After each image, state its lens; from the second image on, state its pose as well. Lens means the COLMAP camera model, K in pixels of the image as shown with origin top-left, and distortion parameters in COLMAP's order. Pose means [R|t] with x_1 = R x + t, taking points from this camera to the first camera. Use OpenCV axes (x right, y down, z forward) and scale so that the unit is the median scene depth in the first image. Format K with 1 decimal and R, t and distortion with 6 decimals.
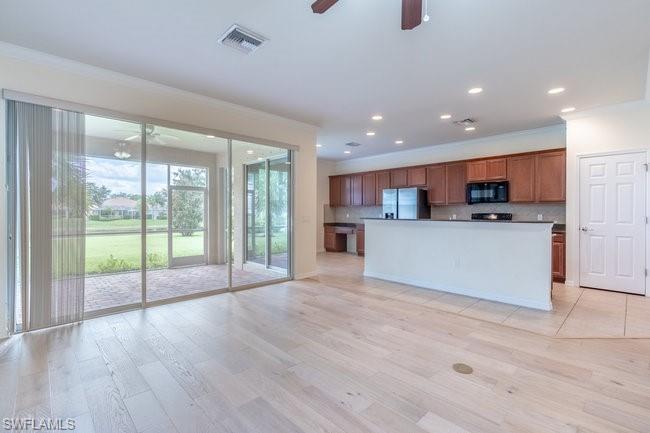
lens RADIAL K [[299.5, 0, 318.7], [0, 299.5, 213.3], [0, 0, 1]] dist [-0.001720, -0.000118]
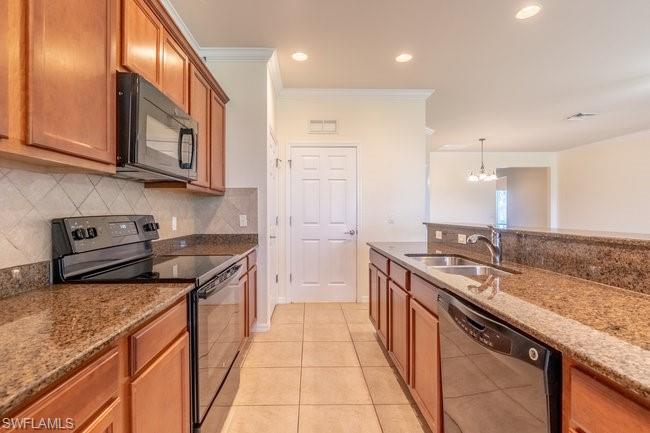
lens RADIAL K [[302.9, 0, 314.1], [0, 302.9, 216.4], [0, 0, 1]] dist [-0.003461, -0.000162]
pose [[-0.736216, -0.003545, 0.676738, 0.257866], [0.006444, 0.999904, 0.012248, -0.001611], [-0.676716, 0.013378, -0.736122, 1.058919]]
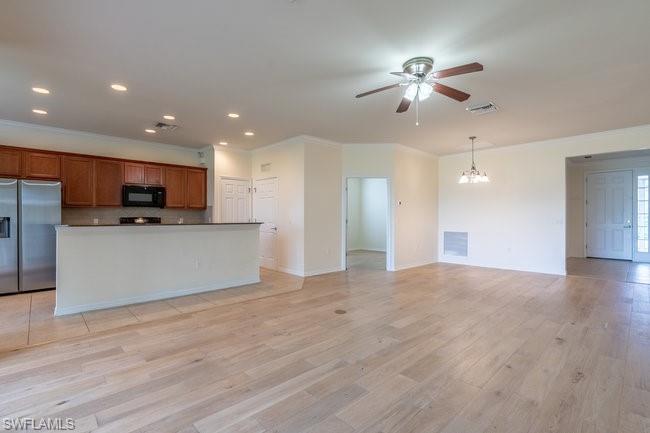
lens RADIAL K [[302.9, 0, 314.1], [0, 302.9, 216.4], [0, 0, 1]] dist [-0.003461, -0.000162]
pose [[0.014922, 0.001427, 0.999888, -0.420074], [0.002561, 0.999996, -0.001465, 0.000514], [-0.999885, 0.002583, 0.014919, 0.400117]]
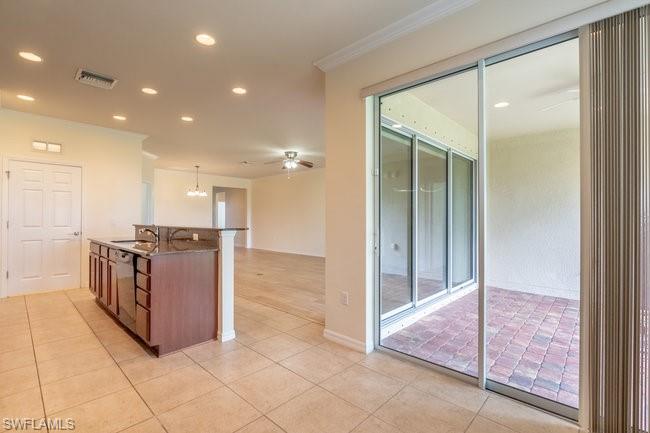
lens RADIAL K [[296.8, 0, 316.9], [0, 296.8, 219.1], [0, 0, 1]] dist [-0.001467, -0.000179]
pose [[-0.998999, -0.003504, -0.044585, 0.027630], [-0.003687, 0.999985, 0.004018, -0.003445], [0.044570, 0.004178, -0.998998, 1.352032]]
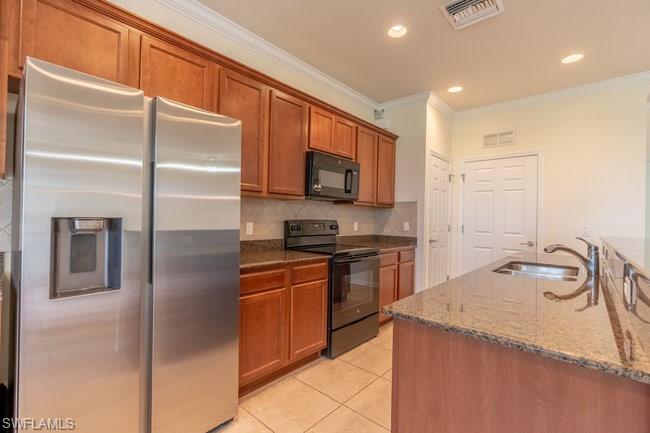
lens RADIAL K [[293.2, 0, 318.5], [0, 293.2, 216.2], [0, 0, 1]] dist [-0.003238, -0.000301]
pose [[-0.068501, 0.007534, 0.997623, 0.075152], [-0.018301, 0.999794, -0.008807, -0.002395], [-0.997483, -0.018861, -0.068349, 1.006712]]
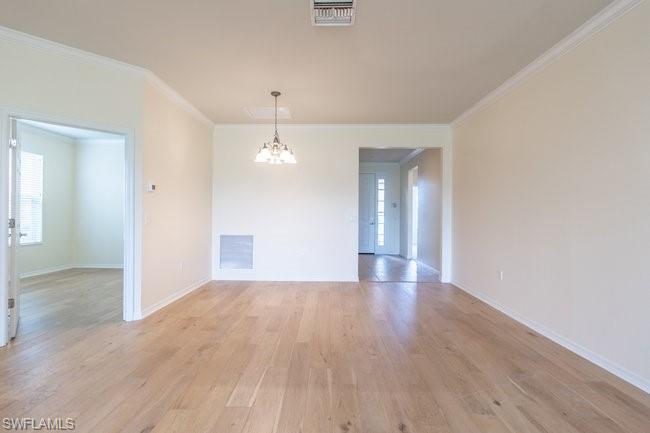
lens RADIAL K [[306.6, 0, 320.2], [0, 306.6, 215.4], [0, 0, 1]] dist [-0.001287, -0.000196]
pose [[-0.708061, -0.007540, 0.706111, 0.022144], [-0.006131, 0.999971, 0.004530, 0.000833], [-0.706125, -0.001121, -0.708087, 0.299027]]
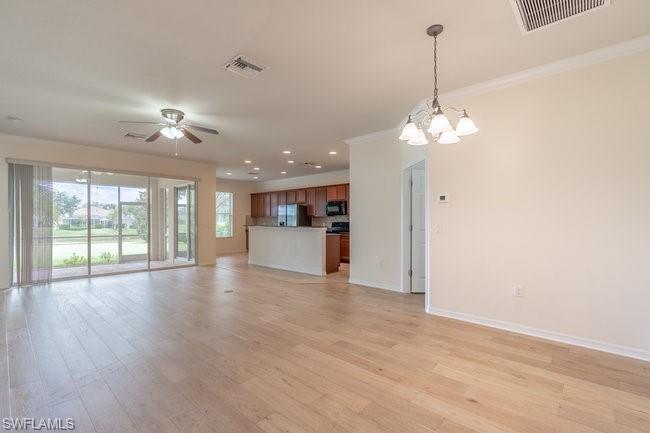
lens RADIAL K [[296.8, 0, 316.9], [0, 296.8, 219.1], [0, 0, 1]] dist [-0.001467, -0.000179]
pose [[0.998132, -0.001216, 0.061076, 0.358710], [0.001849, 0.999945, -0.010315, 0.001039], [-0.061060, 0.010408, 0.998080, -0.452682]]
